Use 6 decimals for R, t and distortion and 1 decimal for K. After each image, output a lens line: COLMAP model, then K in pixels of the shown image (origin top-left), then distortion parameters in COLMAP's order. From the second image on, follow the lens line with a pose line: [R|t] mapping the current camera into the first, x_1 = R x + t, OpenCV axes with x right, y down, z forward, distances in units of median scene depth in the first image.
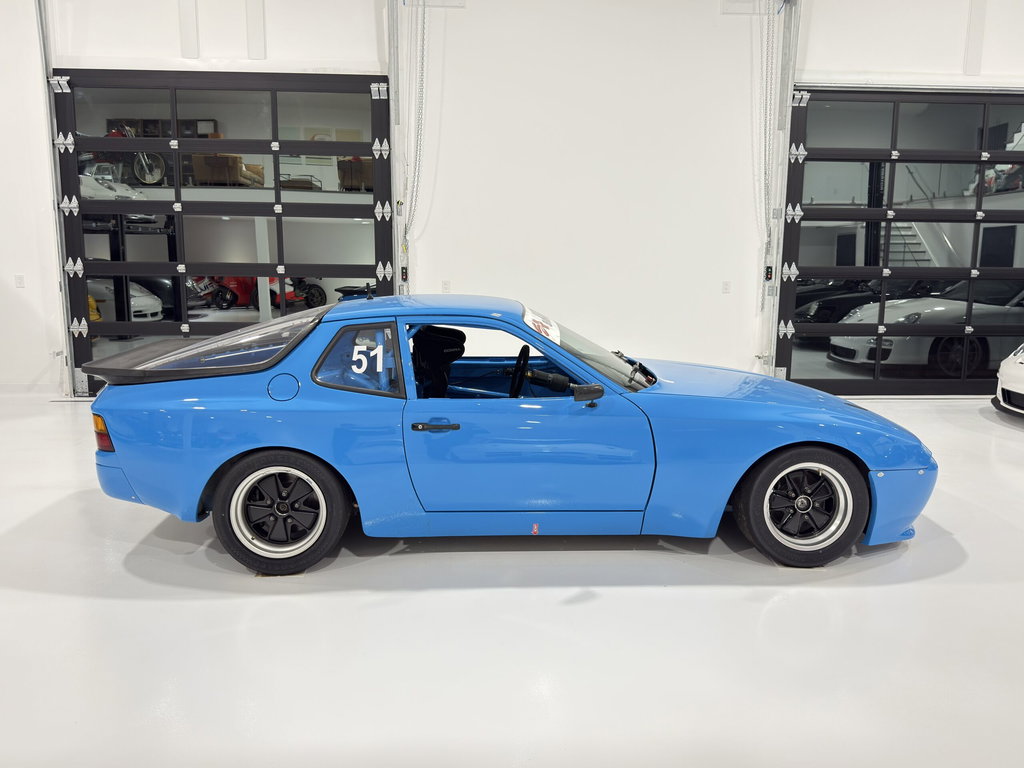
lens RADIAL K [[827.2, 0, 511.4], [0, 827.2, 397.6], [0, 0, 1]] dist [0.068843, -0.130967]
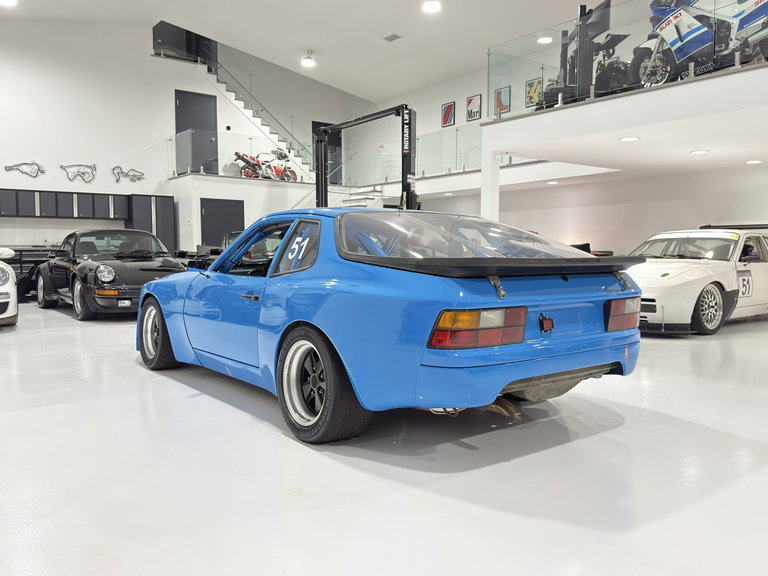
lens RADIAL K [[626.1, 0, 387.6], [0, 626.1, 298.7], [0, 0, 1]] dist [0.018711, -0.052981]
pose [[-0.554381, -0.070037, 0.829311, -0.983330], [0.136256, 0.975370, 0.173456, -0.167202], [-0.821034, 0.209159, -0.531184, 1.673370]]
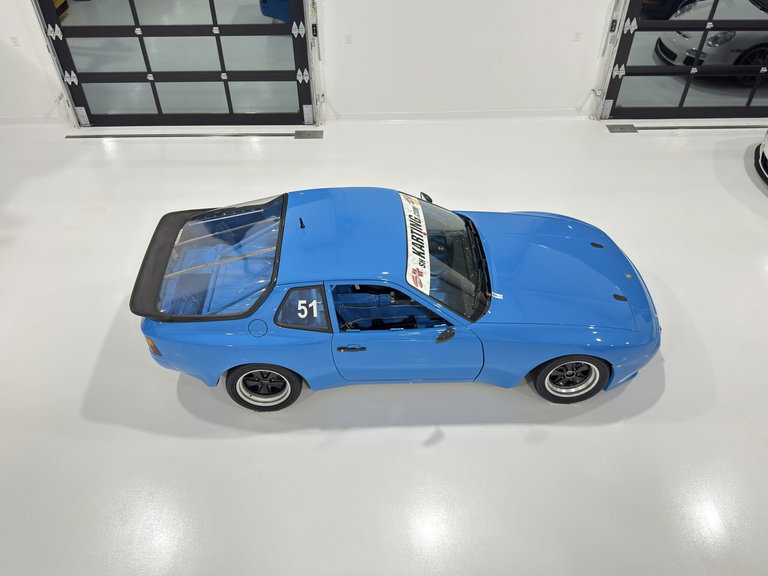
lens RADIAL K [[620.4, 0, 383.6], [0, 620.4, 298.2], [0, 0, 1]] dist [0.068843, -0.130967]
pose [[0.999609, 0.011666, -0.025430, 0.002905], [0.004369, 0.832690, 0.553722, -0.698037], [0.027635, -0.553617, 0.832313, 0.020133]]
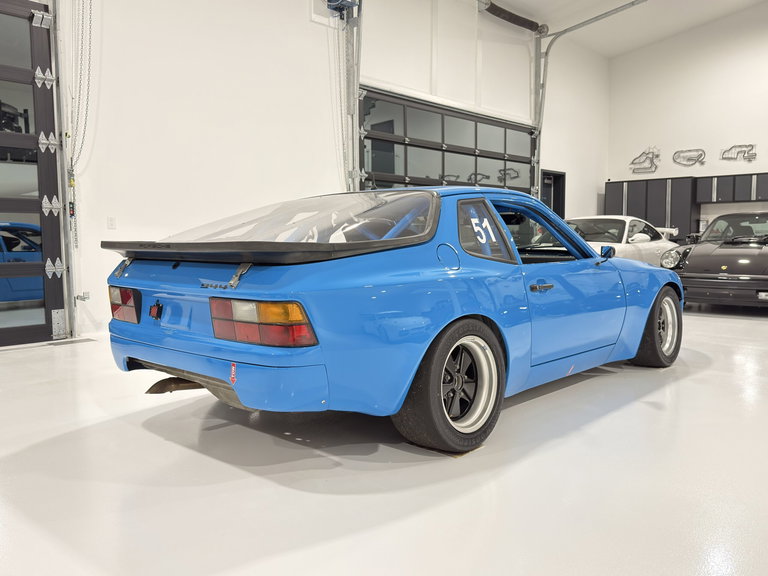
lens RADIAL K [[626.1, 0, 387.6], [0, 626.1, 298.7], [0, 0, 1]] dist [0.018711, -0.052981]
pose [[0.717083, -0.075866, 0.692846, -0.793081], [0.130314, 0.991123, -0.026345, 0.043473], [-0.684697, 0.109179, 0.720604, 0.496614]]
